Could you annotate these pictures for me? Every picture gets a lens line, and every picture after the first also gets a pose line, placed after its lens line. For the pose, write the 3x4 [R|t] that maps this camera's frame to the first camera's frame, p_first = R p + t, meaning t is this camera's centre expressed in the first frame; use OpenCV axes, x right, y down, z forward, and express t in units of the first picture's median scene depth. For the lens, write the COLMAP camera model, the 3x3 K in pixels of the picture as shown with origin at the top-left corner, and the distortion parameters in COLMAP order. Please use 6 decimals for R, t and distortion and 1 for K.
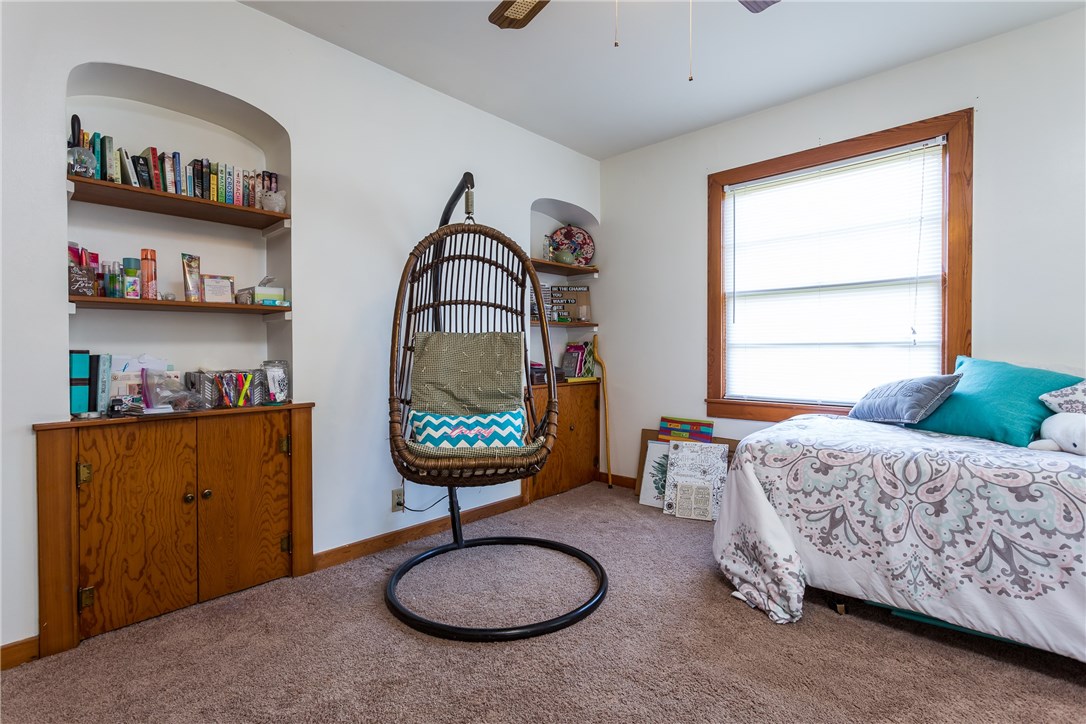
lens RADIAL K [[532.1, 0, 542.9], [0, 532.1, 357.8], [0, 0, 1]] dist [-0.001364, 0.001762]
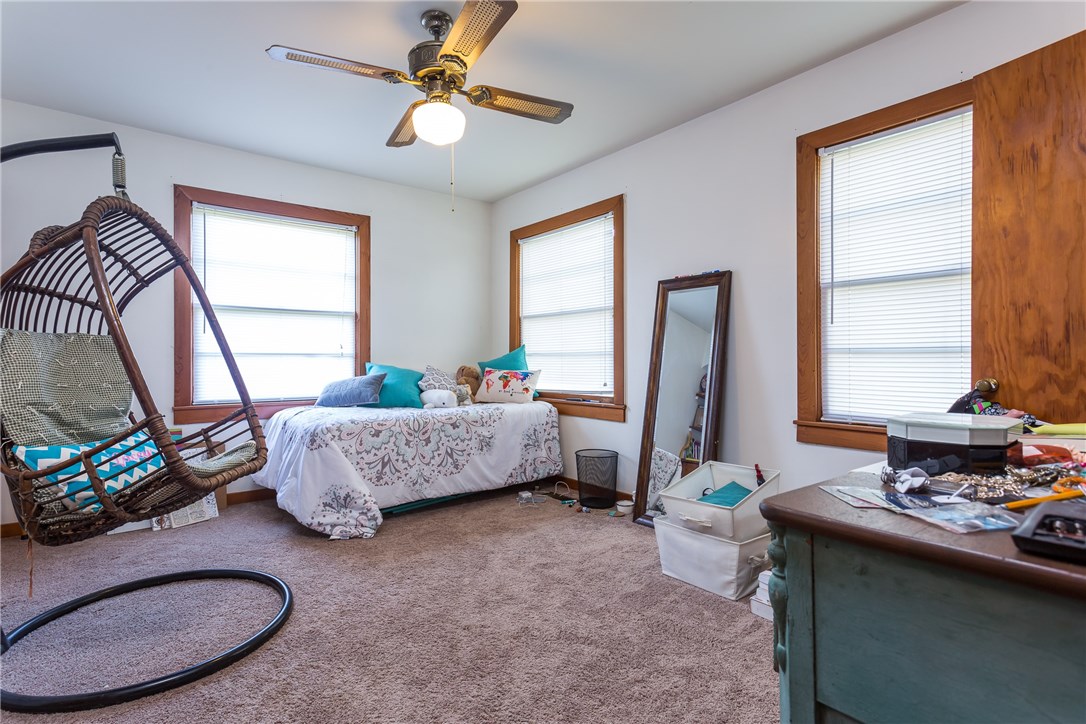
lens RADIAL K [[532.1, 0, 541.3], [0, 532.1, 360.1], [0, 0, 1]] dist [-0.001364, 0.001762]
pose [[0.117721, 0.001453, 0.993046, -0.981834], [0.010122, 0.999945, -0.002663, -0.001606], [-0.992995, 0.010365, 0.117700, 0.317982]]
